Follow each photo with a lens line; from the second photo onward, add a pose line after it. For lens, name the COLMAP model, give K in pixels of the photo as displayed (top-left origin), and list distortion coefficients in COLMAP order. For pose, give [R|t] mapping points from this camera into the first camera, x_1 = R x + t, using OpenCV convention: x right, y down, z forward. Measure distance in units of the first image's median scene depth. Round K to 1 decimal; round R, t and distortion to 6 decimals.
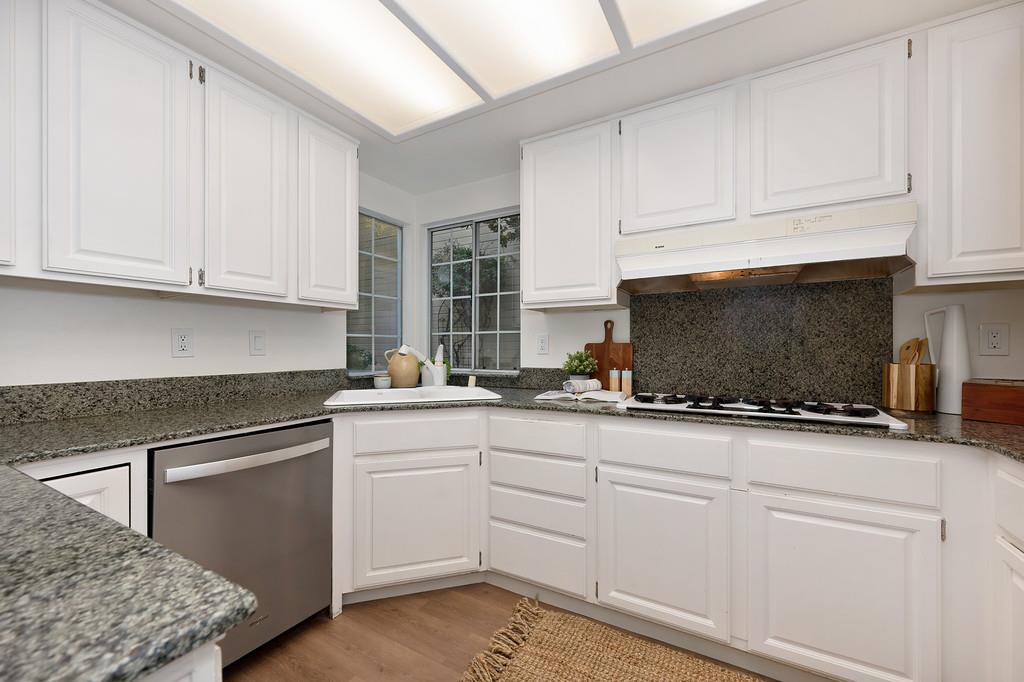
lens RADIAL K [[405.8, 0, 511.9], [0, 405.8, 345.0], [0, 0, 1]] dist [-0.003113, -0.000353]
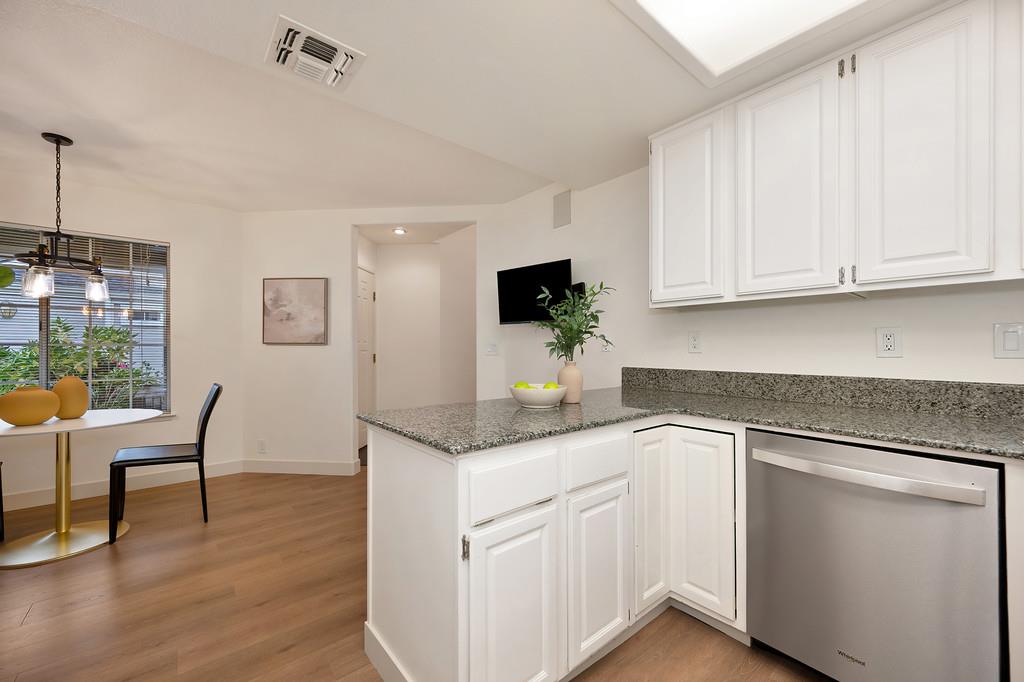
lens RADIAL K [[405.8, 0, 511.9], [0, 405.8, 345.0], [0, 0, 1]] dist [-0.003113, -0.000353]
pose [[-0.351464, -0.002540, -0.936198, 0.417812], [0.006024, 0.999969, -0.004974, 0.000643], [0.936182, -0.007388, -0.351438, 0.576579]]
